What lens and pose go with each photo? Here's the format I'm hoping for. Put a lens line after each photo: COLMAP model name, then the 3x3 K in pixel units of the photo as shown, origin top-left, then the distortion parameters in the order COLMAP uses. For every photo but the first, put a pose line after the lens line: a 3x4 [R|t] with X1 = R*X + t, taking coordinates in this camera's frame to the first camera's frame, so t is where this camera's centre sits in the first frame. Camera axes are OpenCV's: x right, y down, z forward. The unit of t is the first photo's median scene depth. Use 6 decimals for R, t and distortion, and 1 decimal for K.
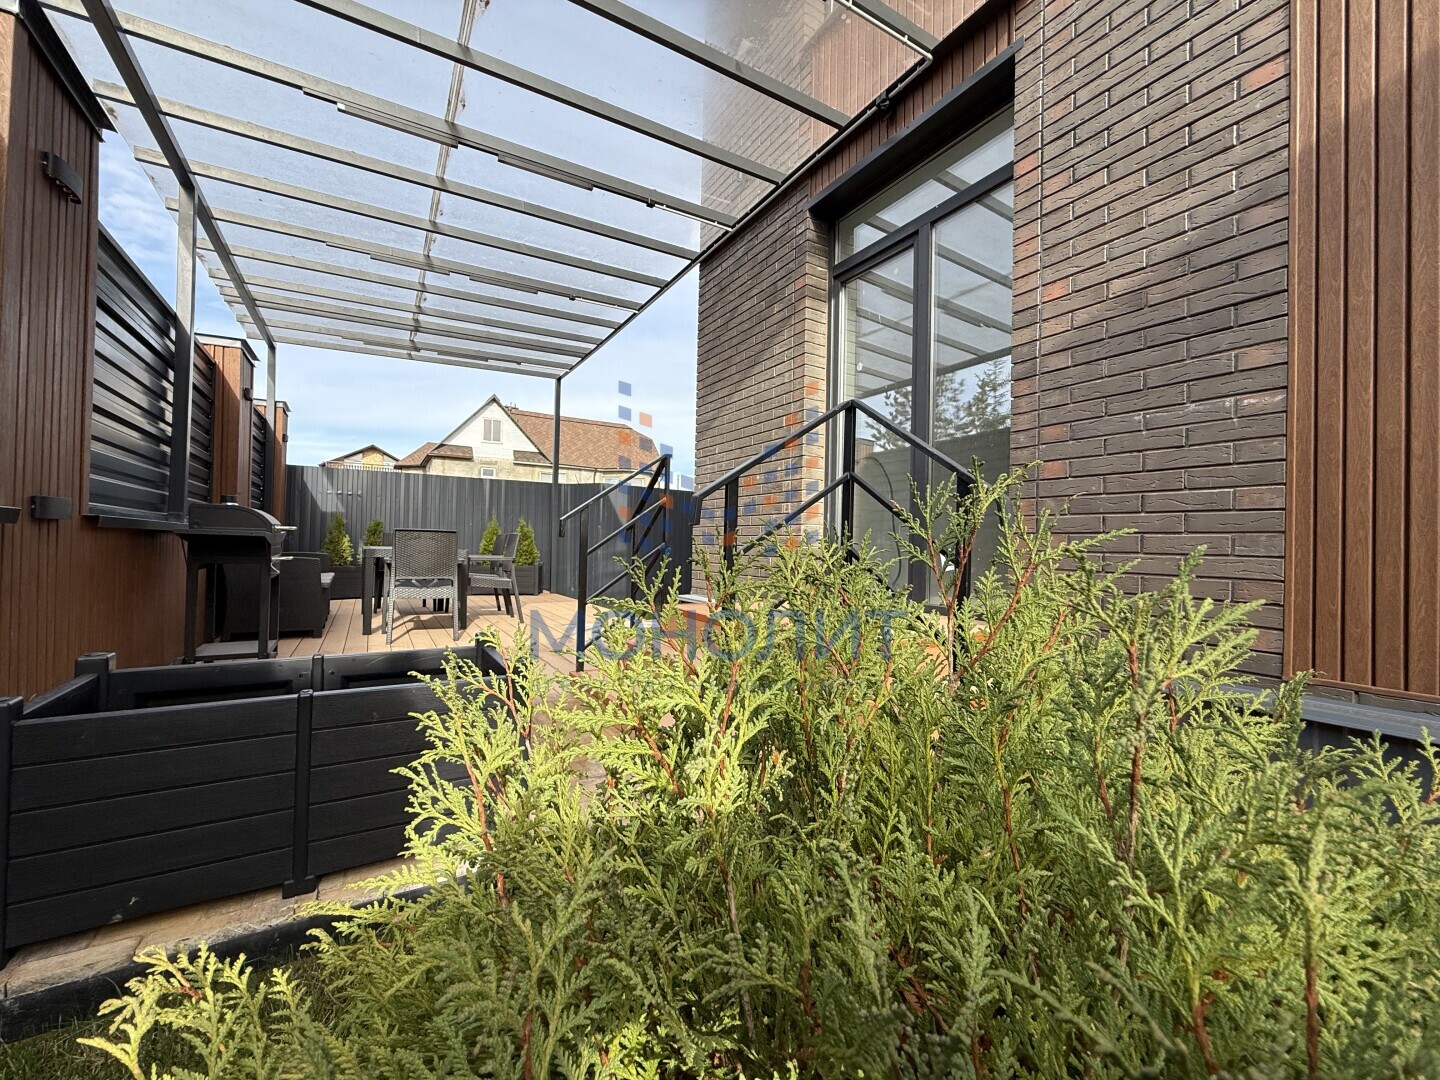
lens RADIAL K [[572.6, 0, 719.5], [0, 572.6, 535.7], [0, 0, 1]] dist [-0.000806, 0.000466]
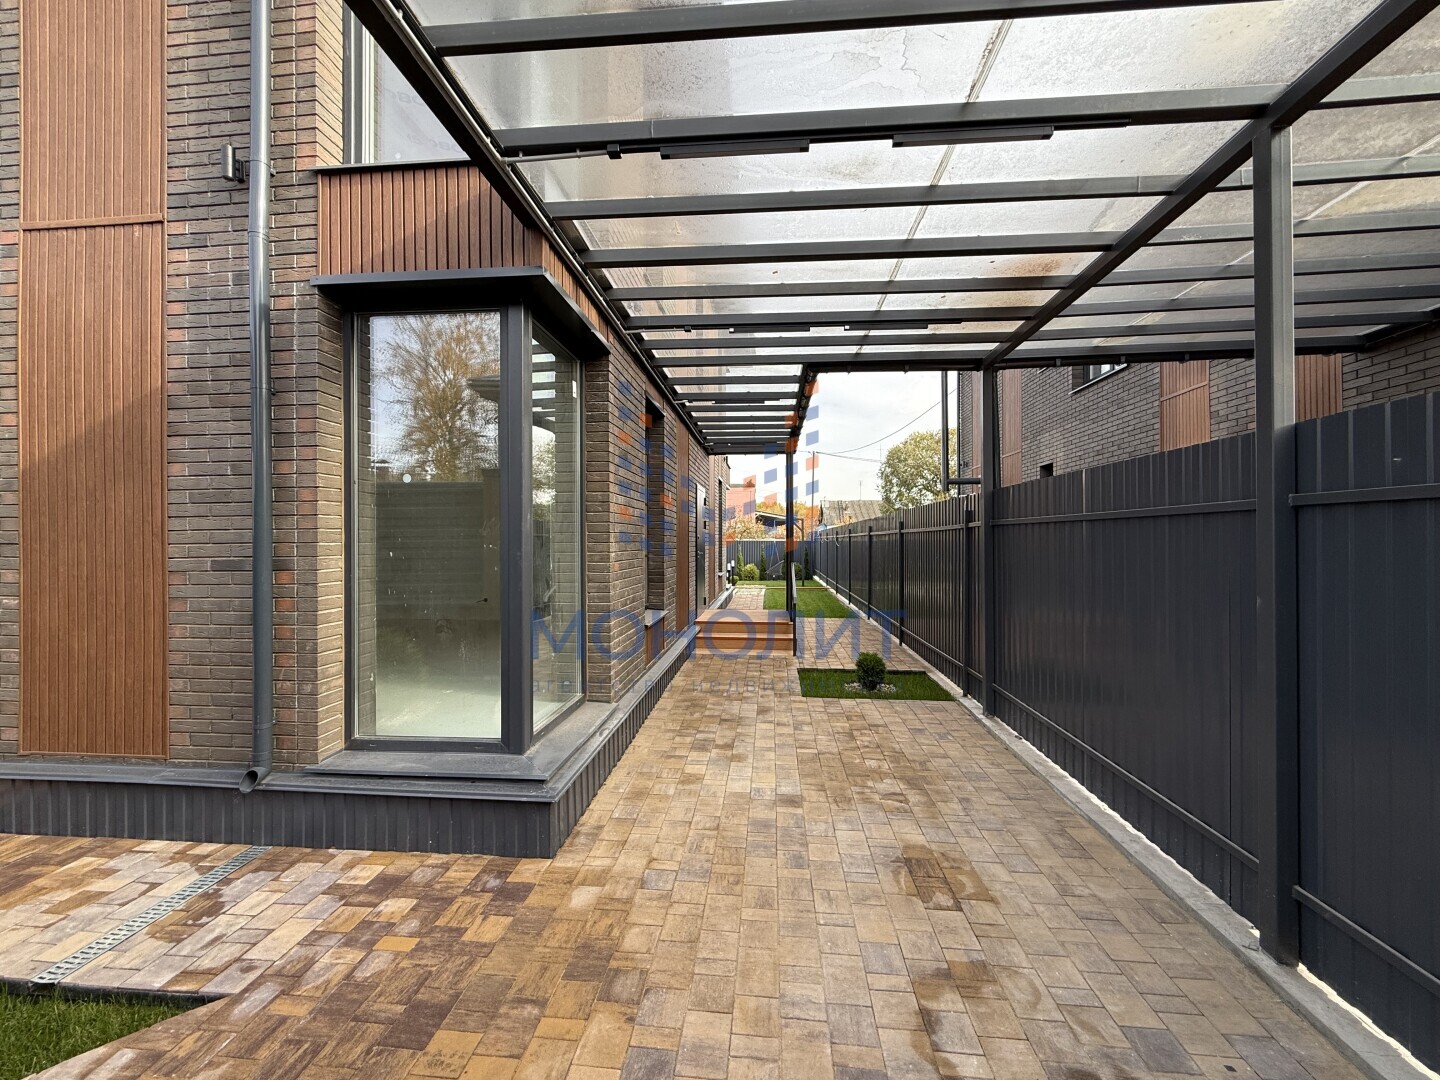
lens RADIAL K [[572.6, 0, 718.3], [0, 572.6, 539.3], [0, 0, 1]] dist [-0.000806, 0.000466]
pose [[0.598136, -0.017070, 0.801213, 0.284021], [0.001205, 0.999791, 0.020401, -0.157830], [-0.801394, -0.011238, 0.598031, -0.625984]]
